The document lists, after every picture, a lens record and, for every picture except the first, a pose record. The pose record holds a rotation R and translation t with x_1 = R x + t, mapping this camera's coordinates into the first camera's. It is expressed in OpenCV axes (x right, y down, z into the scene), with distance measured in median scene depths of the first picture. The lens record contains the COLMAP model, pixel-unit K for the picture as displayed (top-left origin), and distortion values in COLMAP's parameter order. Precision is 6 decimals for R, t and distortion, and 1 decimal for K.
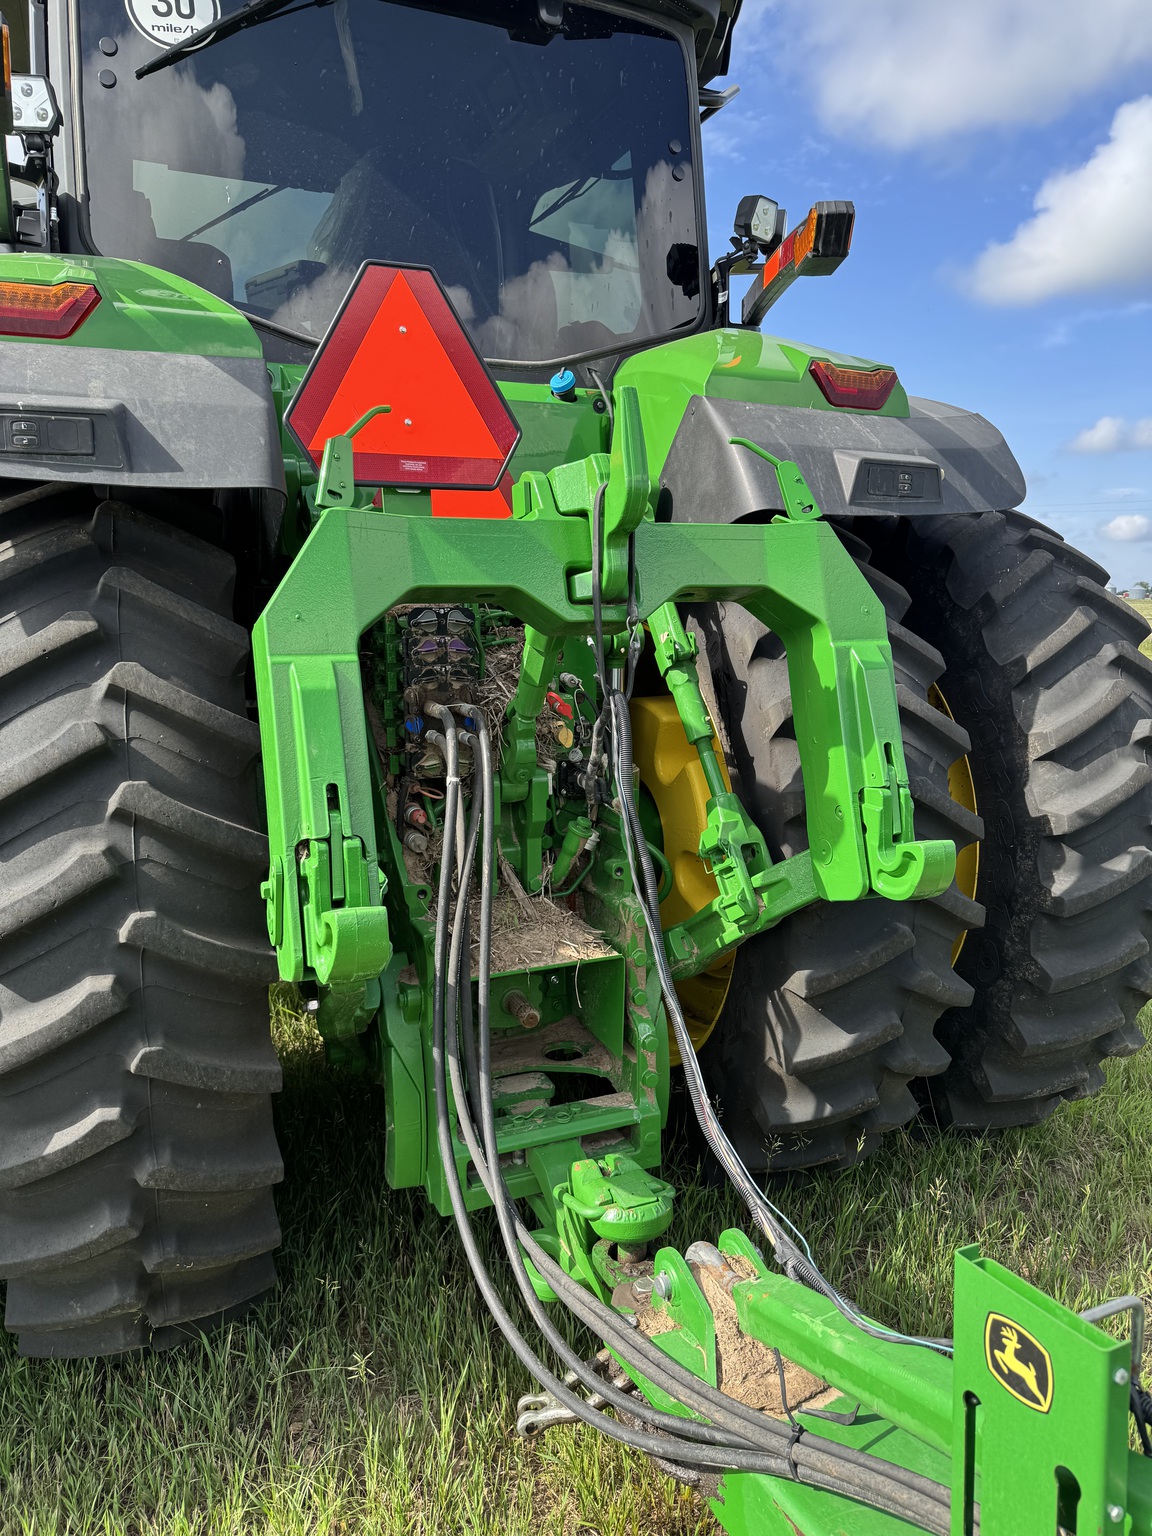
lens RADIAL K [[1023.7, 0, 573.6], [0, 1023.7, 758.7], [0, 0, 1]] dist [0.076671, -0.092951]
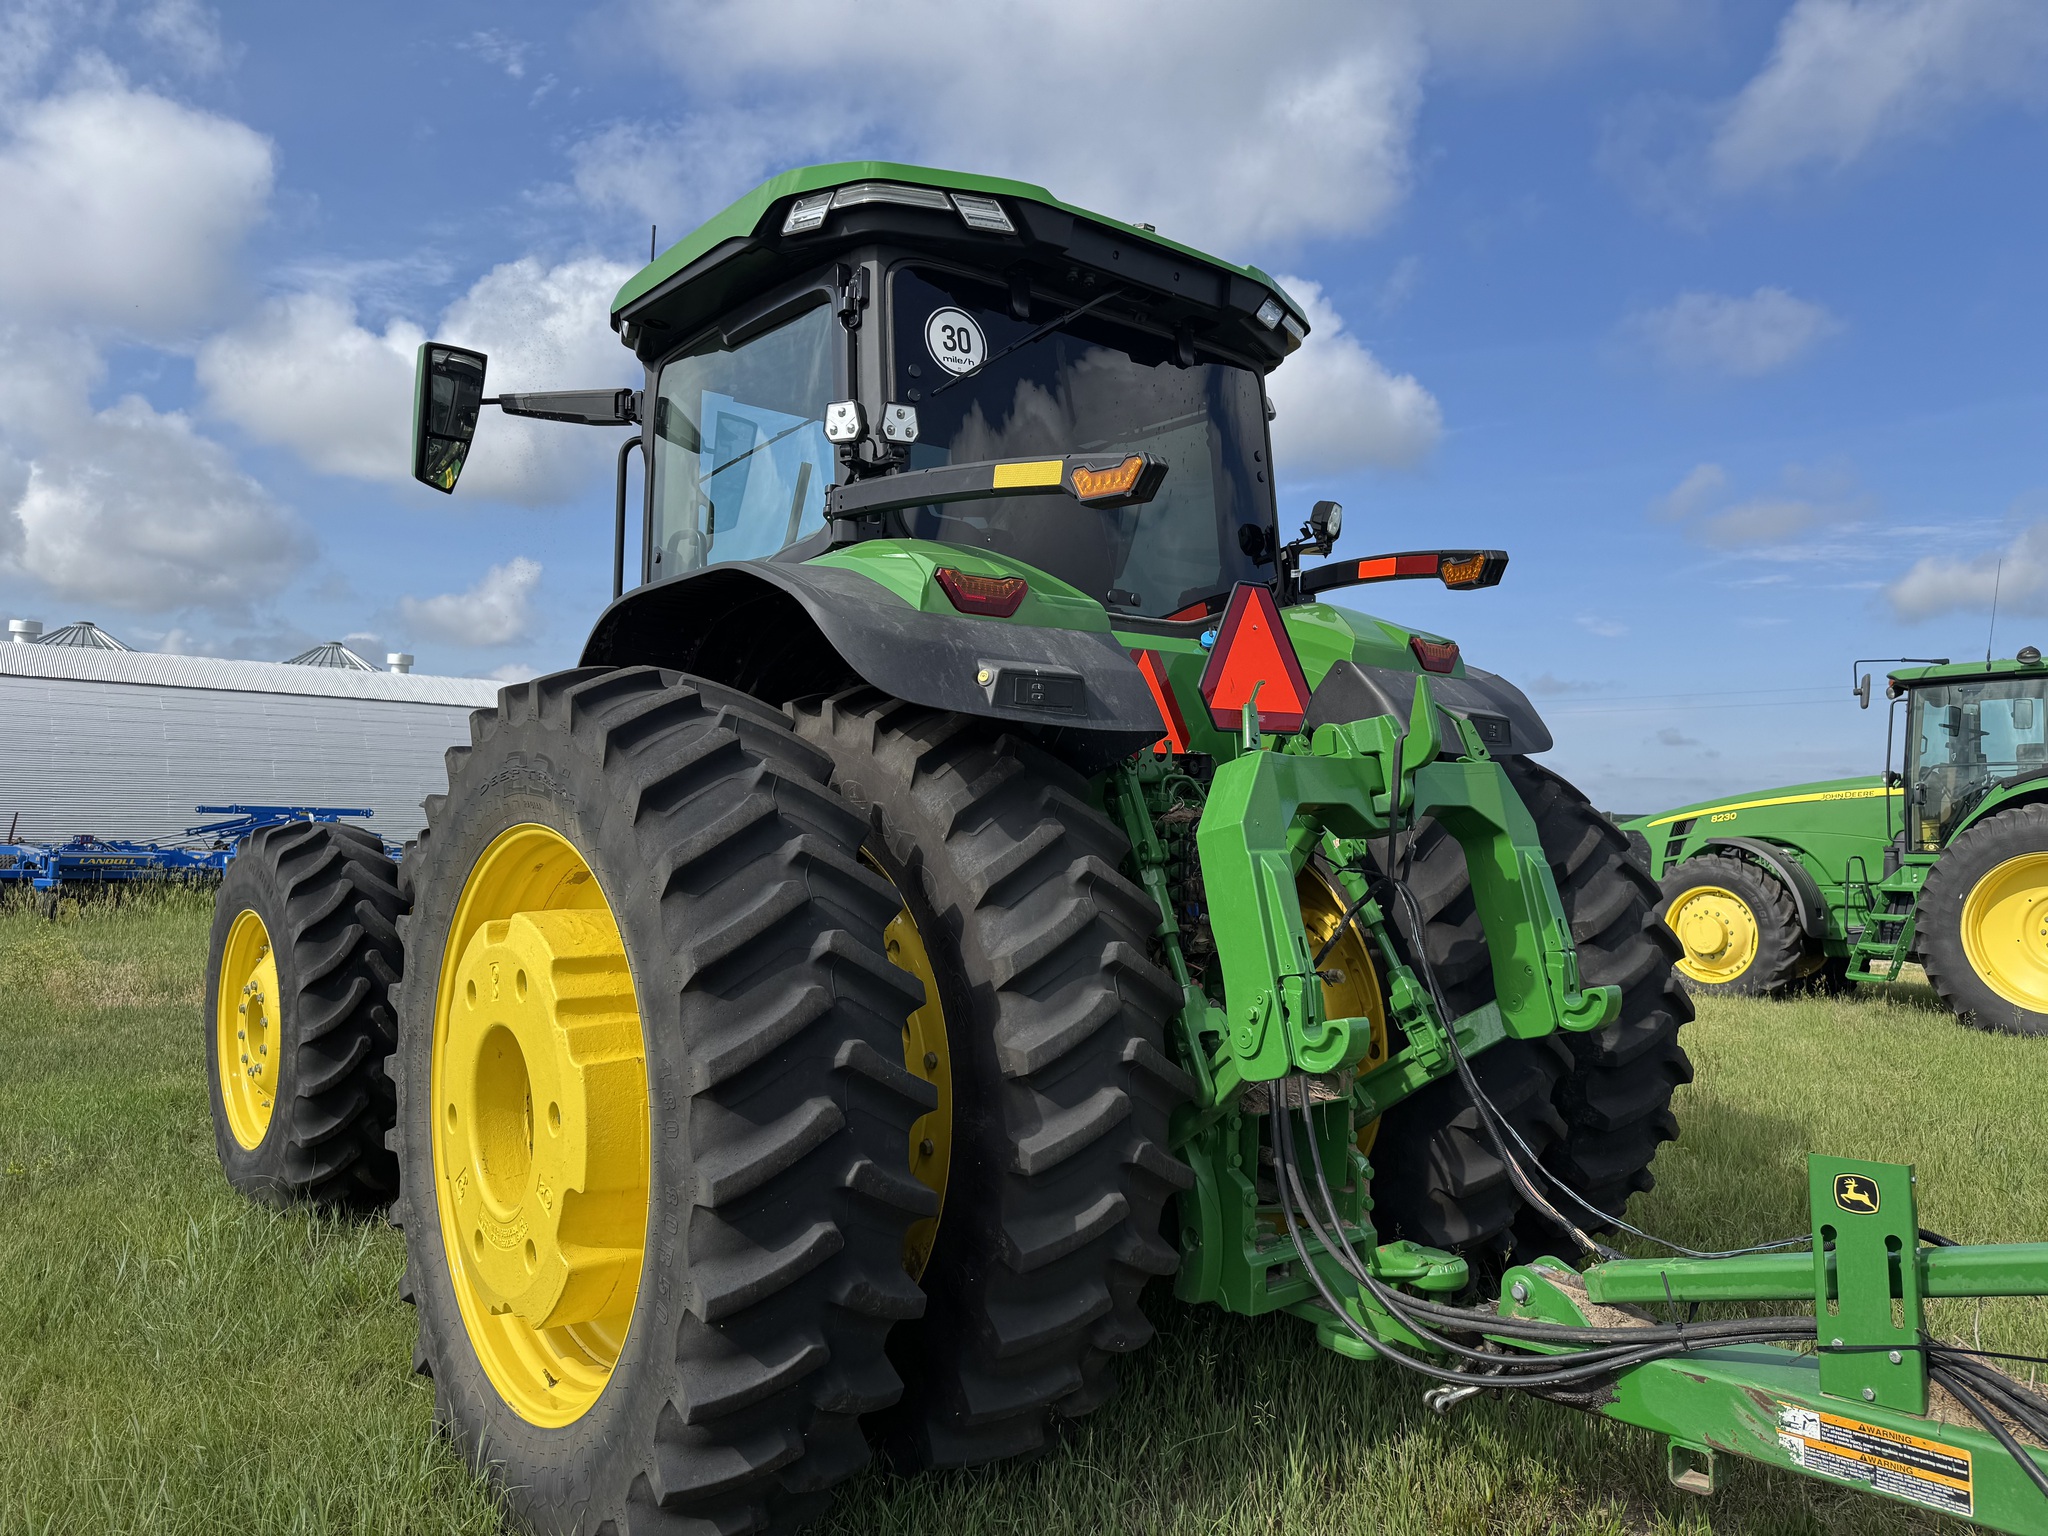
lens RADIAL K [[1364.9, 0, 989.4], [0, 1364.9, 771.3], [0, 0, 1]] dist [0.076671, -0.092951]
pose [[0.965571, 0.024013, 0.259030, -0.817659], [0.022368, 0.984379, -0.174636, 0.084545], [-0.259178, 0.174418, 0.949950, -0.542652]]
